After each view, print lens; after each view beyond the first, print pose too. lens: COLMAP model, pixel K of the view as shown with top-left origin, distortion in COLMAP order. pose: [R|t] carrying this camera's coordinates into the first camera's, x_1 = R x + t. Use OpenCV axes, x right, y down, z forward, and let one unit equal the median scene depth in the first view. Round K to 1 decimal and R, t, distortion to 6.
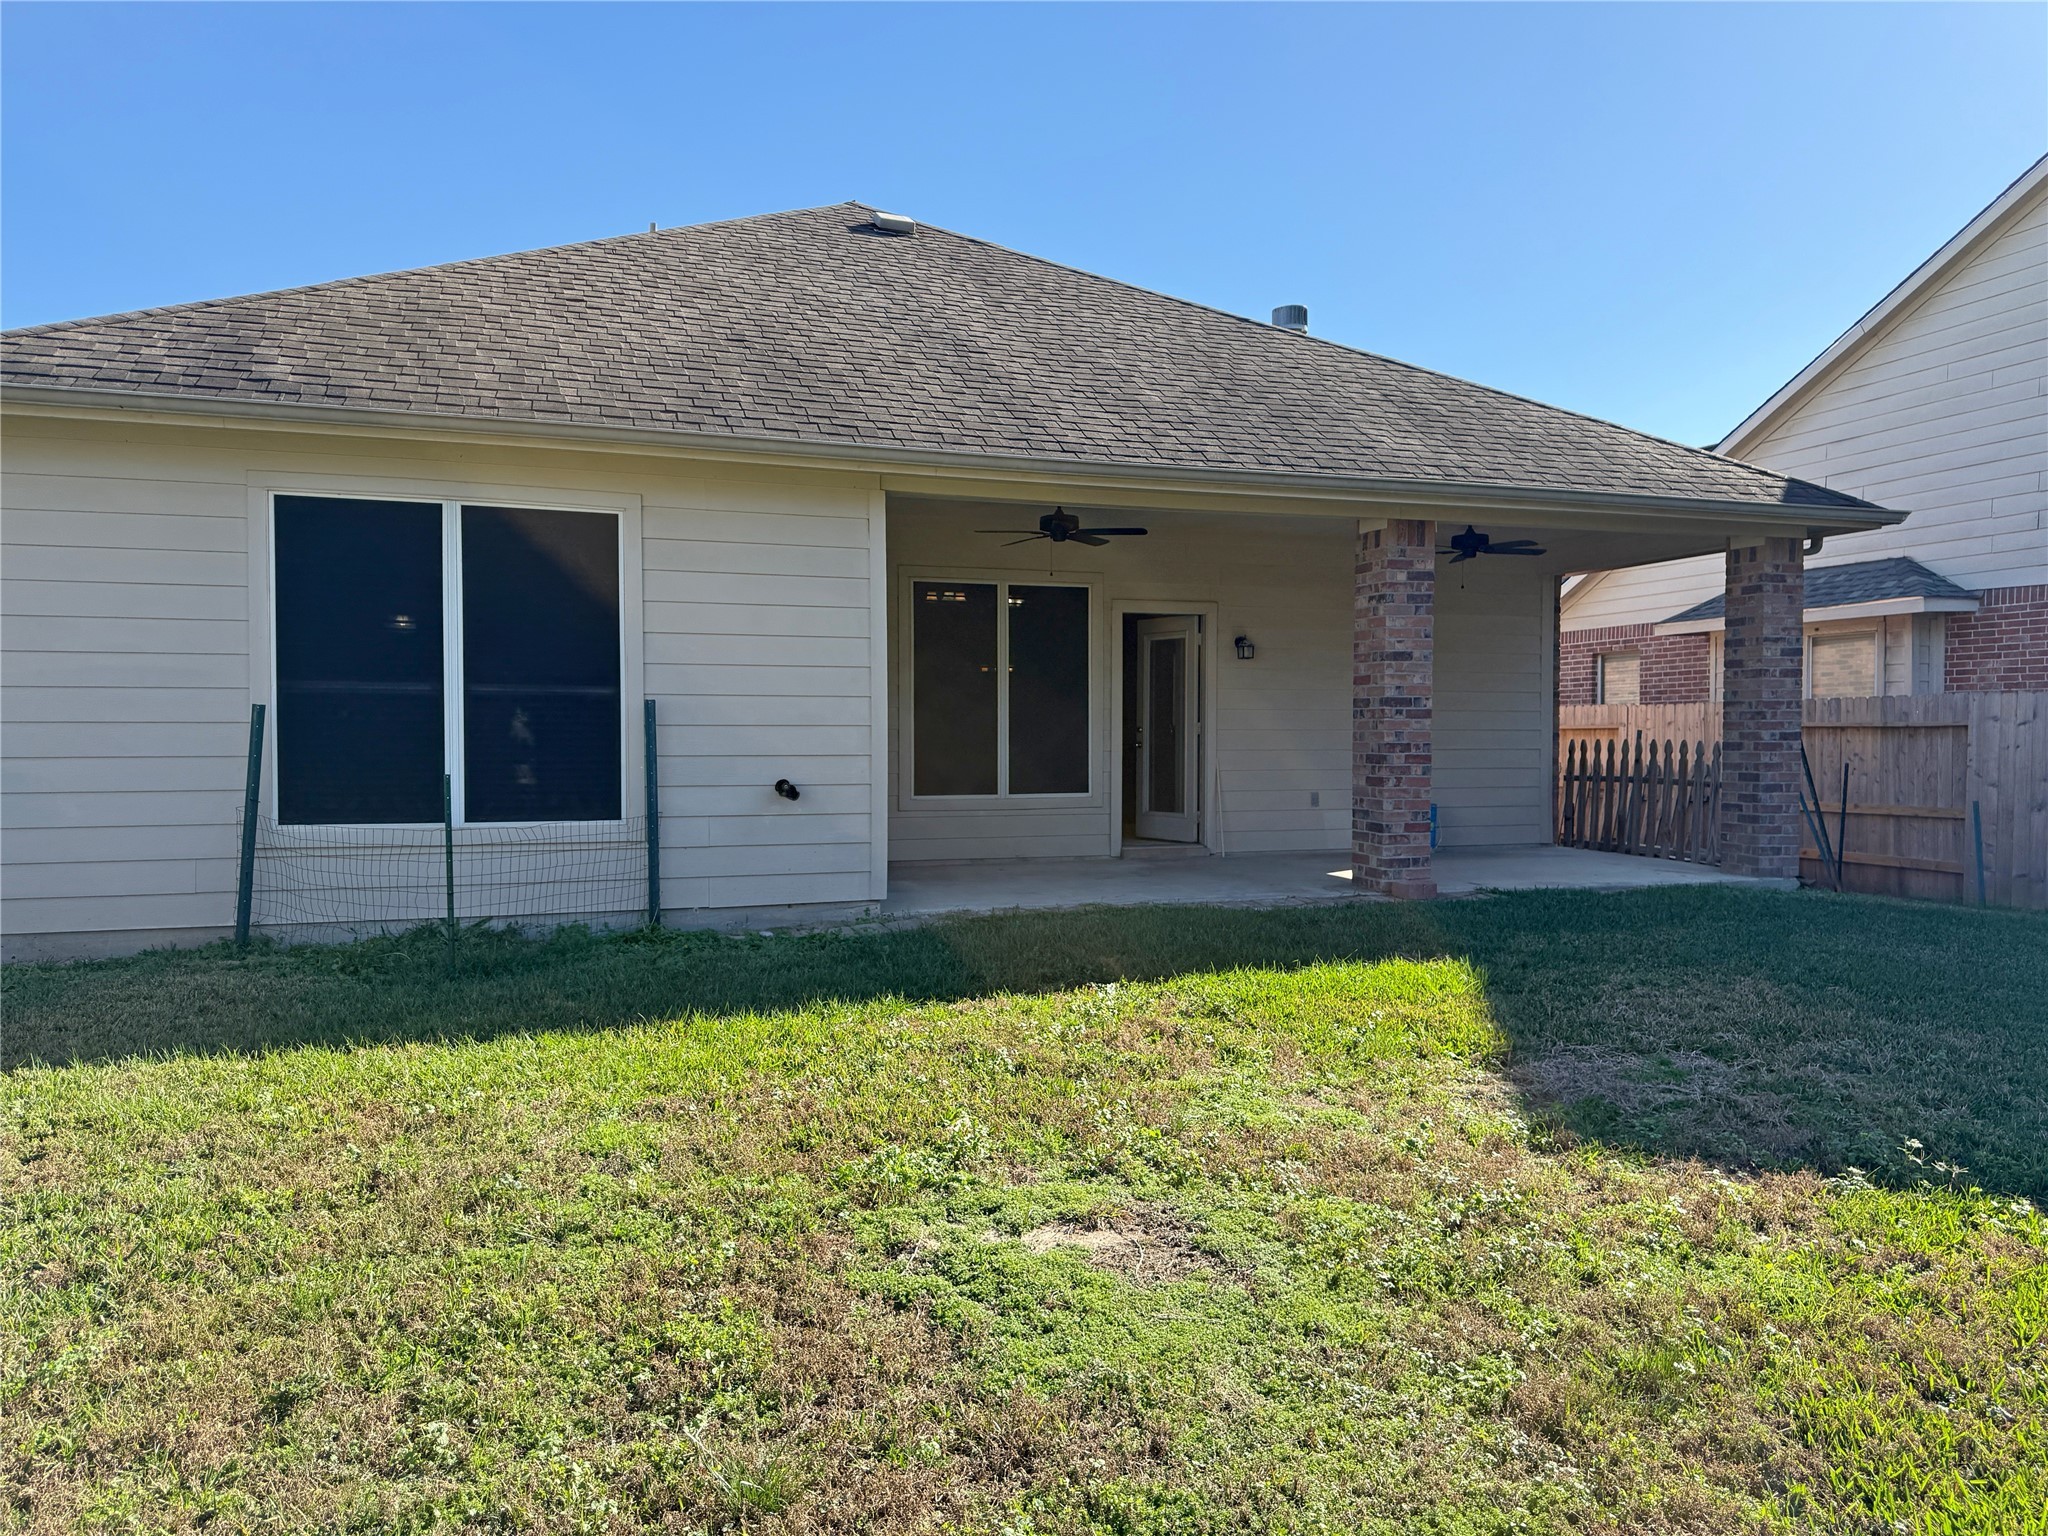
lens RADIAL K [[1497.9, 0, 1017.8], [0, 1497.9, 794.8], [0, 0, 1]] dist [0.096911, -0.146937]
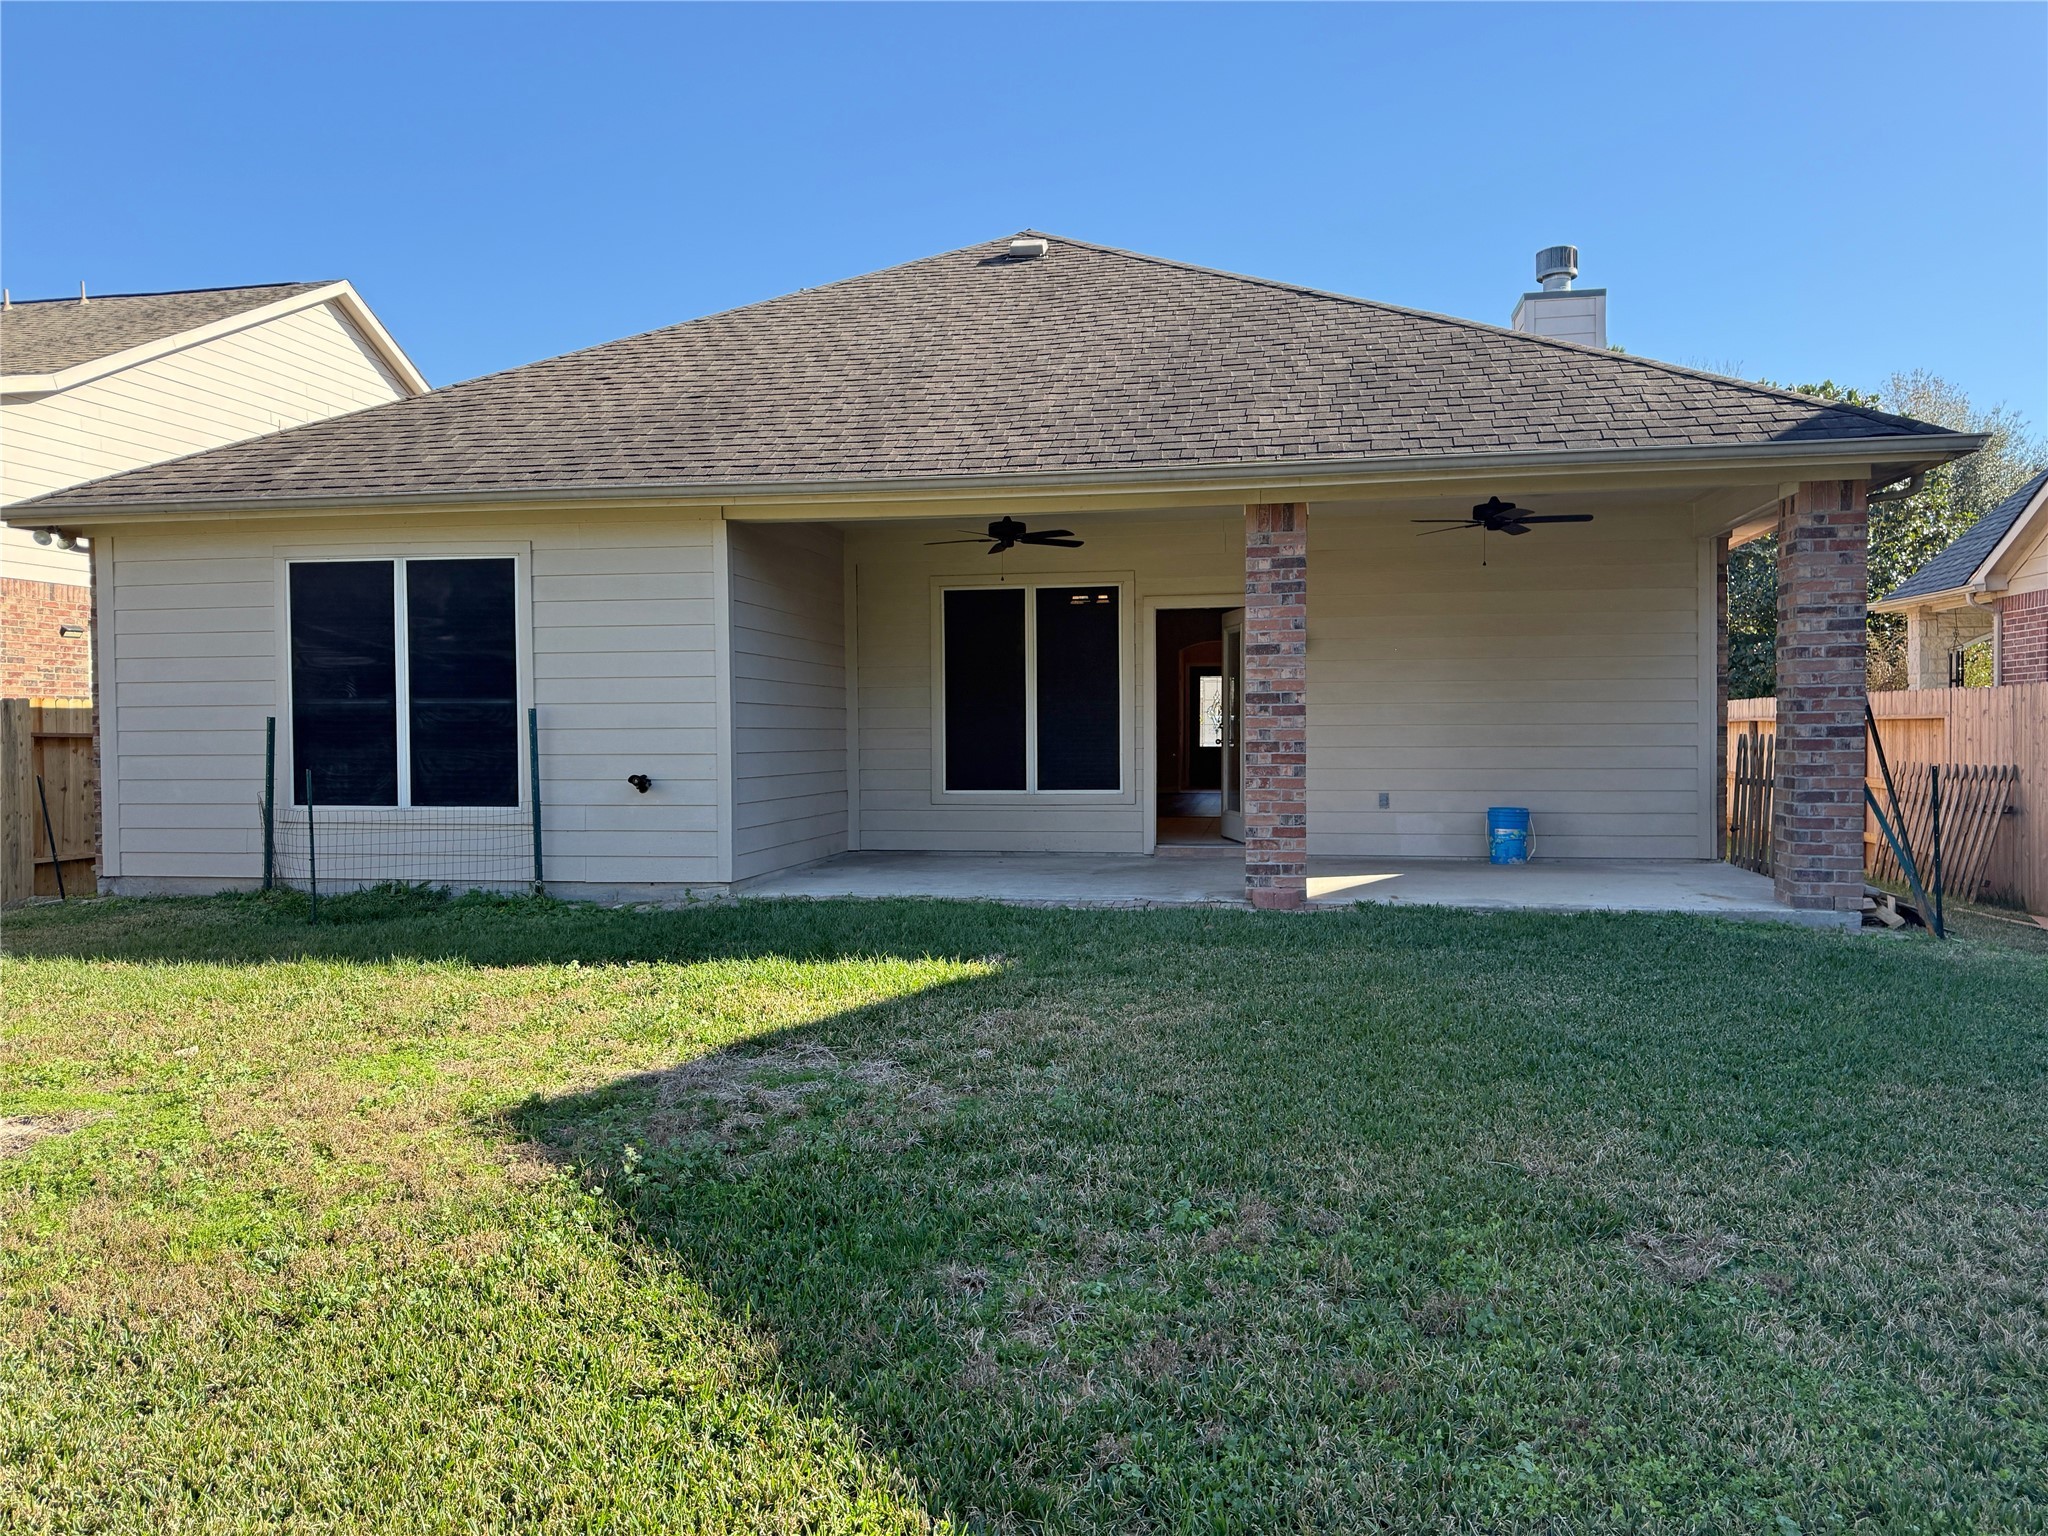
lens RADIAL K [[1499.9, 0, 1014.8], [0, 1499.9, 776.2], [0, 0, 1]] dist [0.104612, -0.137340]
pose [[0.865774, 0.010152, -0.500331, 0.588697], [-0.012915, 0.999914, -0.002060, -0.008988], [0.500268, 0.008245, 0.865832, 0.110256]]
